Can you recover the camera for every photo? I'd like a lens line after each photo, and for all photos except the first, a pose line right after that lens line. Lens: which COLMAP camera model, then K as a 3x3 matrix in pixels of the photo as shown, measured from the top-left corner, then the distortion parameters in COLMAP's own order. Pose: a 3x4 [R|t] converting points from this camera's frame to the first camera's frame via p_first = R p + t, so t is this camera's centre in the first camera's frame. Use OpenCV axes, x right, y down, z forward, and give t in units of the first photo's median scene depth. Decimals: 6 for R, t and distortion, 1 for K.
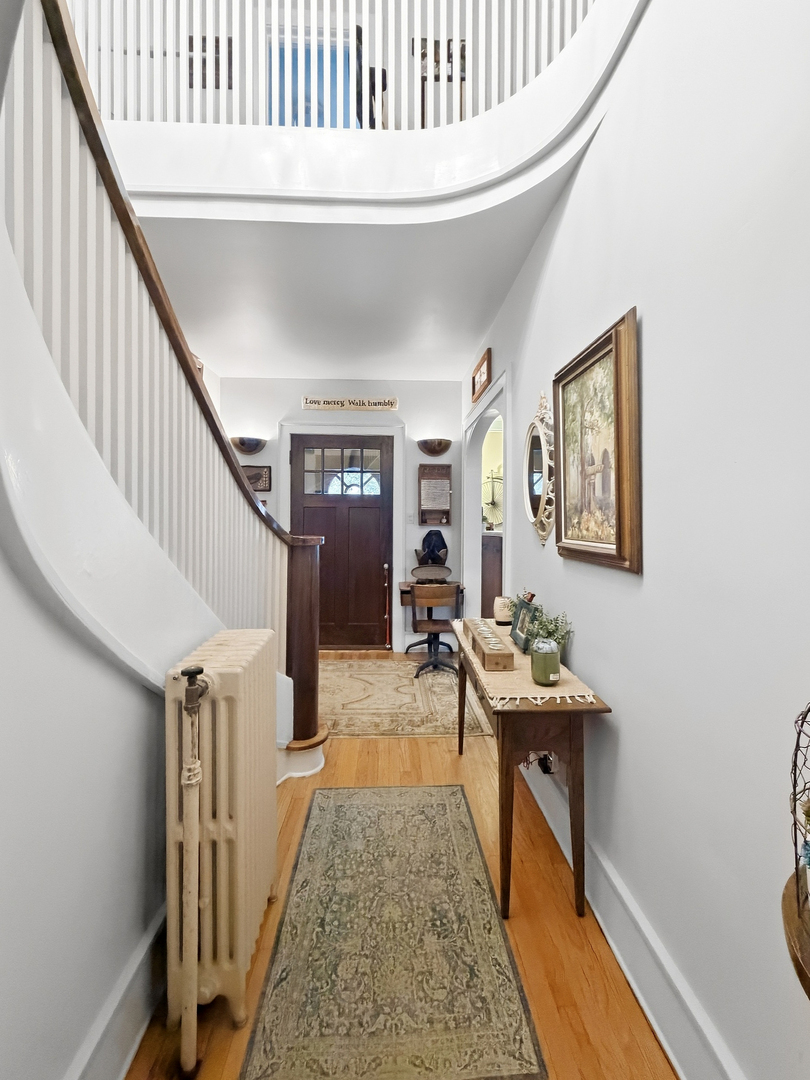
lens RADIAL K [[455.6, 0, 406.2], [0, 455.6, 520.2], [0, 0, 1]] dist [-0.000837, 0.000000]
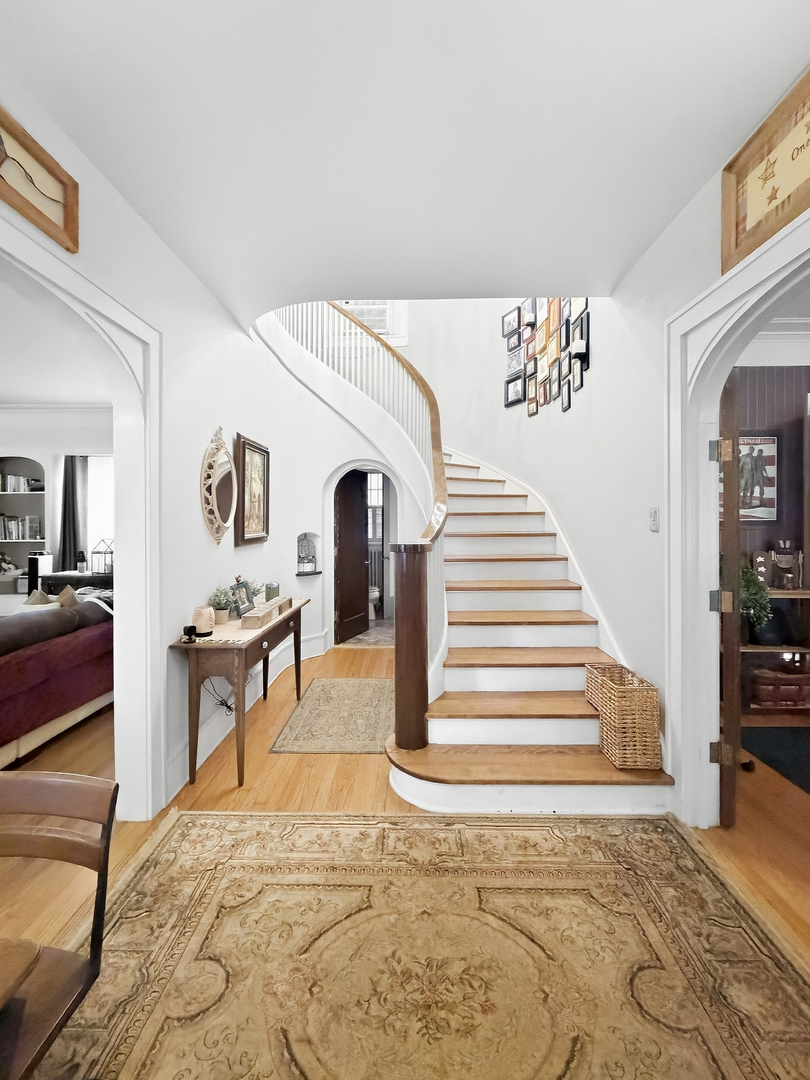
lens RADIAL K [[455.6, 0, 406.2], [0, 455.6, 520.2], [0, 0, 1]] dist [-0.000837, 0.000000]
pose [[-0.998186, 0.000395, 0.060206, -0.388869], [0.000831, 0.999974, 0.007216, -0.027675], [-0.060201, 0.007253, -0.998160, 2.774196]]
